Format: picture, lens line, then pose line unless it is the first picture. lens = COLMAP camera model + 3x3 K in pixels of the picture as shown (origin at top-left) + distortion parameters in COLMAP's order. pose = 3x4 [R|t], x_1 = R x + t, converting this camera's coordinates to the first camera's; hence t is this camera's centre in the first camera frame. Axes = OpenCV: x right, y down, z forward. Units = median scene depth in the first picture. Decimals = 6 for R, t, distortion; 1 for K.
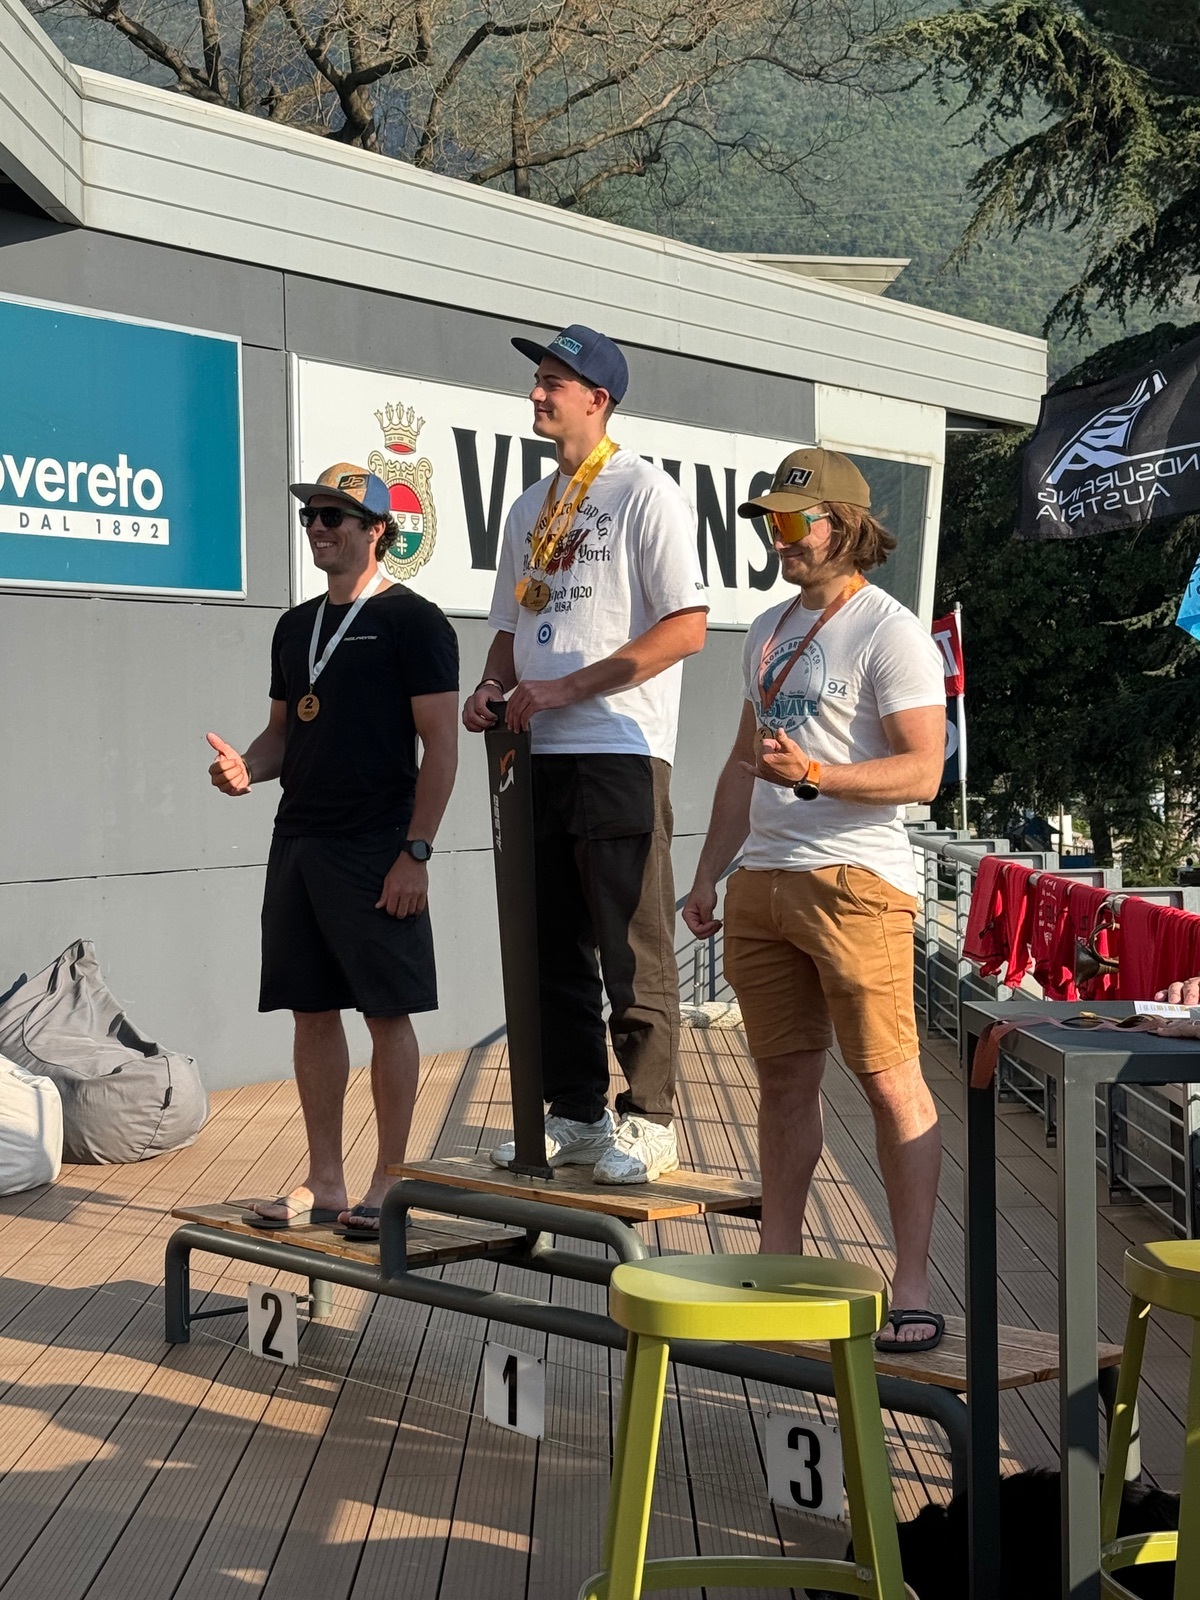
lens RADIAL K [[2902.5, 0, 627.2], [0, 2902.5, 792.9], [0, 0, 1]] dist [0.116291, 0.093079]
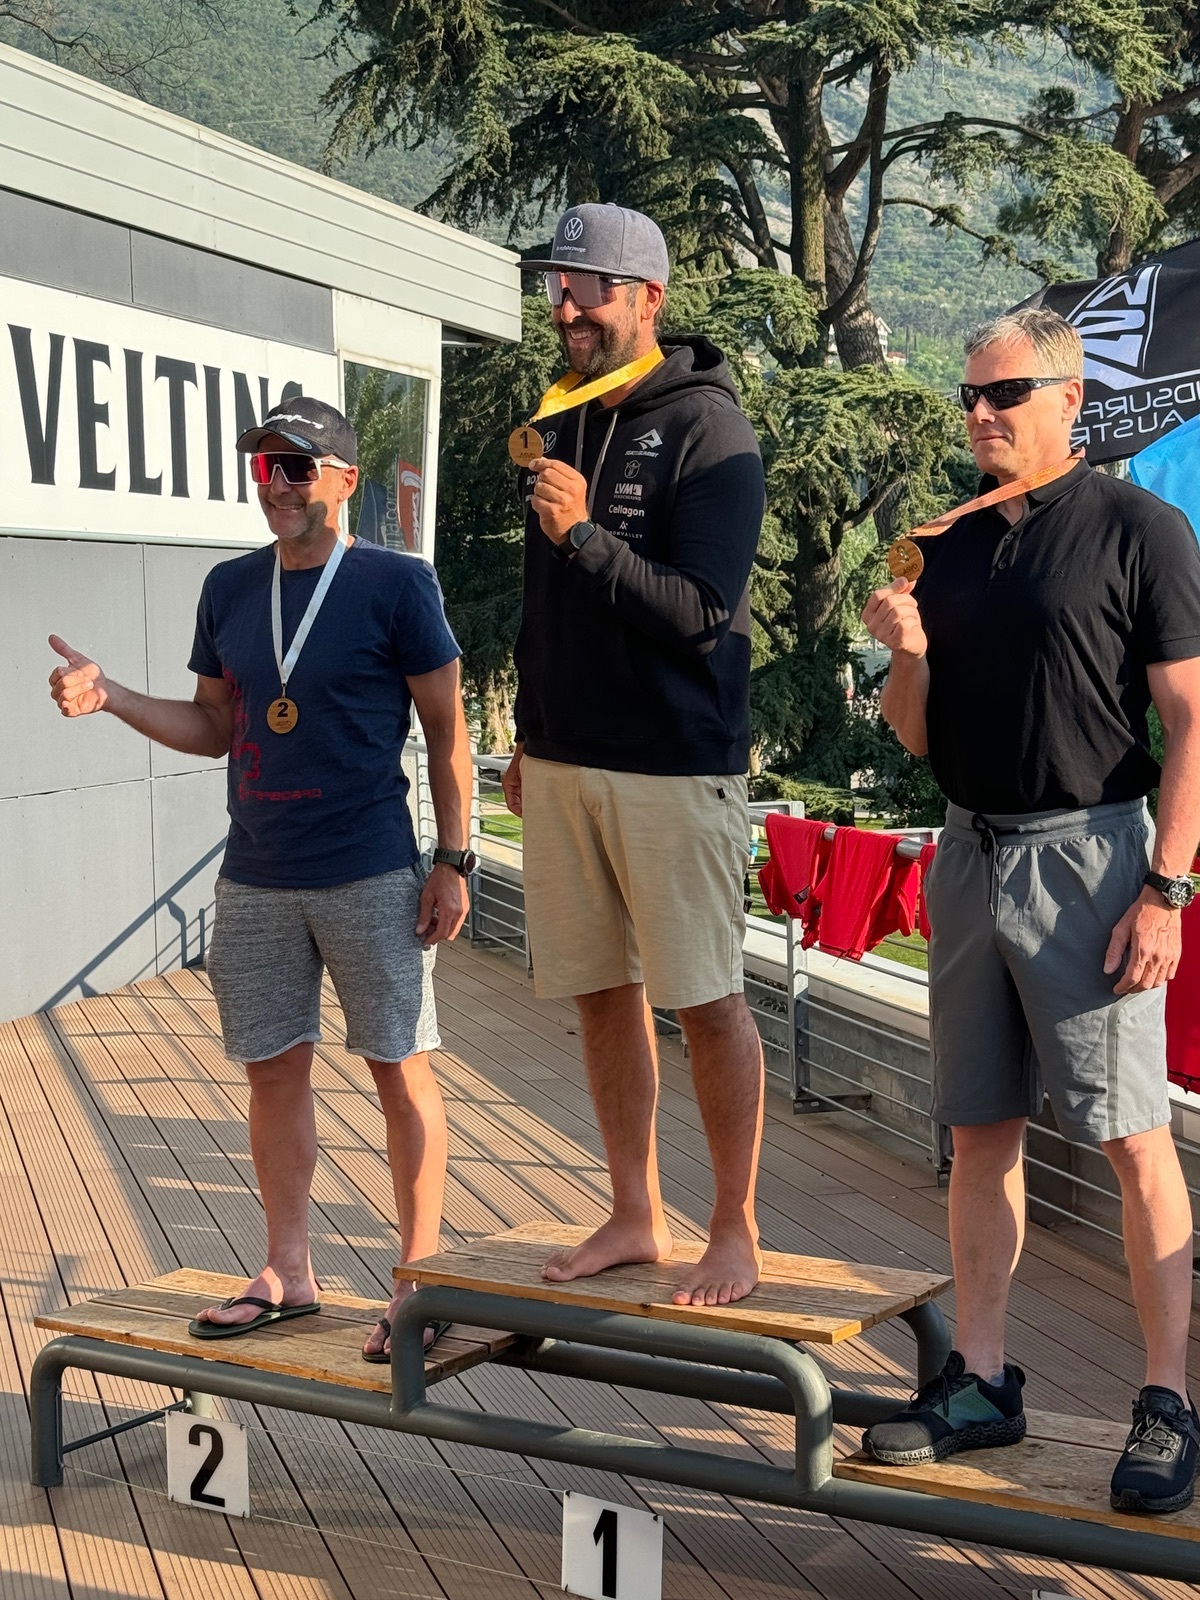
lens RADIAL K [[2684.9, 0, 600.0], [0, 2684.9, 800.0], [0, 0, 1]] dist [0.085847, 0.232918]
pose [[0.964049, -0.023320, 0.264699, -0.082738], [0.011682, 0.998898, 0.045459, -0.011628], [-0.265467, -0.040732, 0.963259, 0.108329]]
